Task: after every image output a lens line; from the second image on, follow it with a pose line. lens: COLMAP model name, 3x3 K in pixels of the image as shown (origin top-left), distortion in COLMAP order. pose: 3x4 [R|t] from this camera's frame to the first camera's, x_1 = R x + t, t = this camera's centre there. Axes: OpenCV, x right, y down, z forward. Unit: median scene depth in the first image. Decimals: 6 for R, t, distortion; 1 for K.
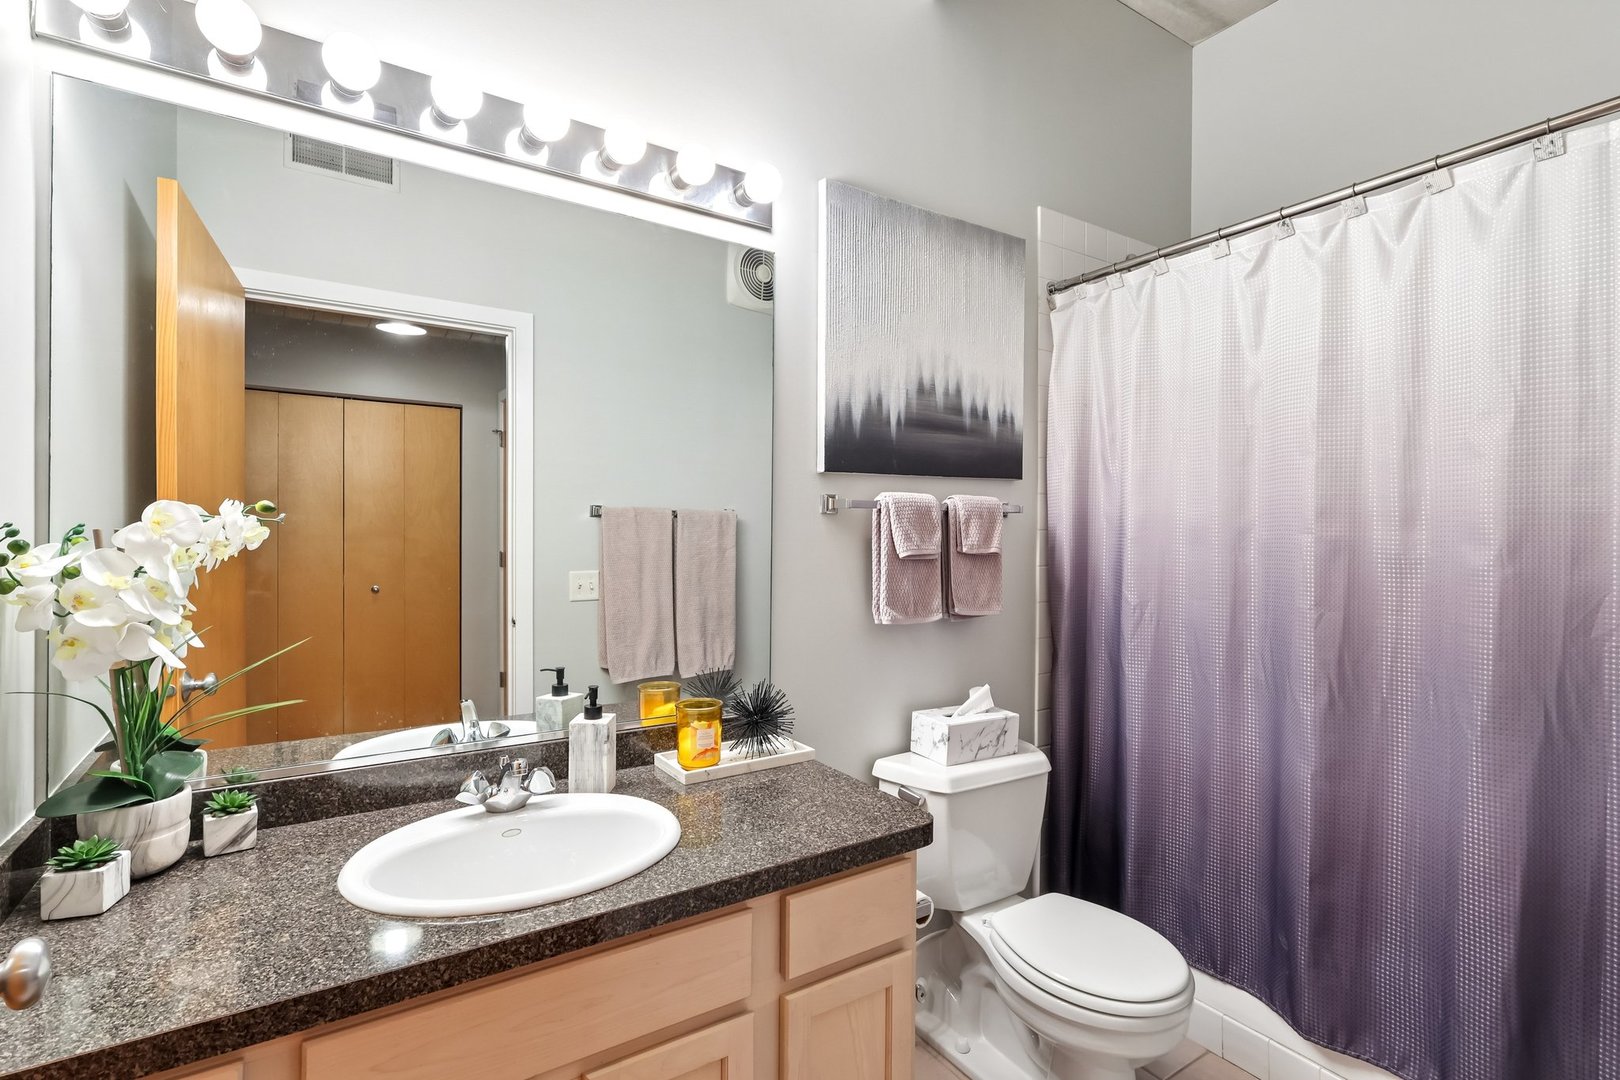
lens RADIAL K [[753.8, 0, 812.3], [0, 753.8, 539.3], [0, 0, 1]] dist [-0.004205, 0.001656]
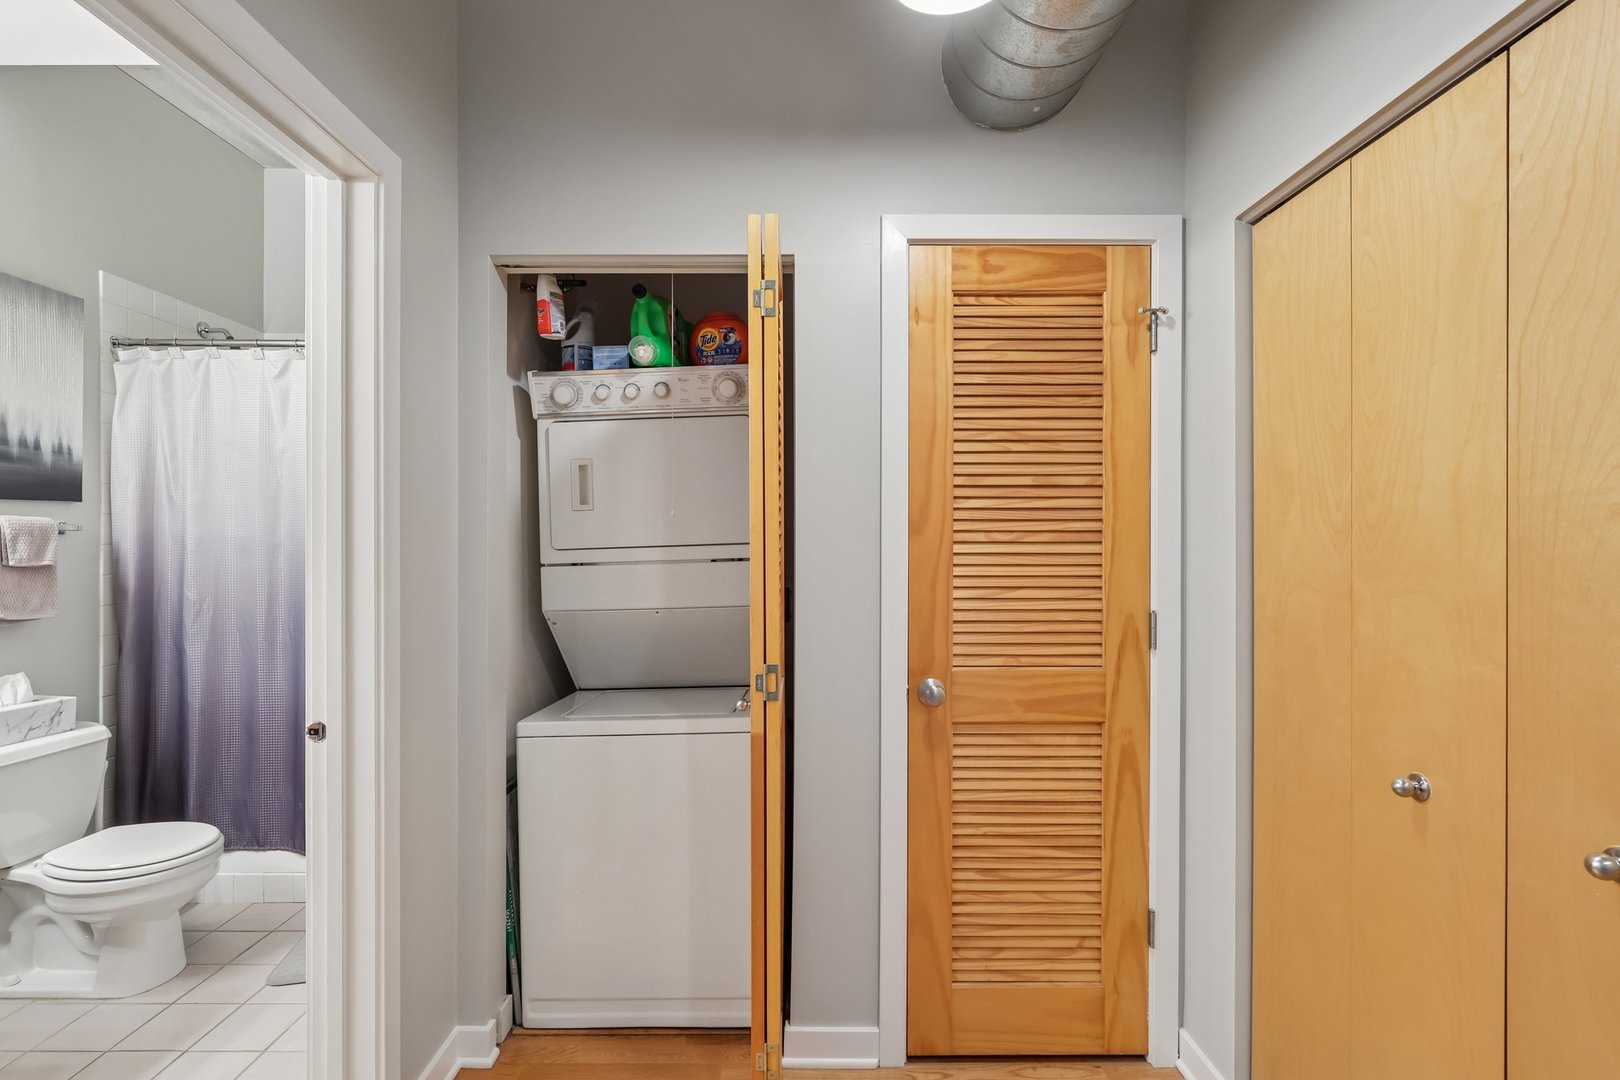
lens RADIAL K [[753.8, 0, 812.8], [0, 753.8, 541.4], [0, 0, 1]] dist [-0.004205, 0.001656]
pose [[0.538698, -0.006081, 0.842477, -0.103906], [0.007176, 0.999971, 0.002630, -0.013476], [-0.842468, 0.004628, 0.538726, -0.637876]]
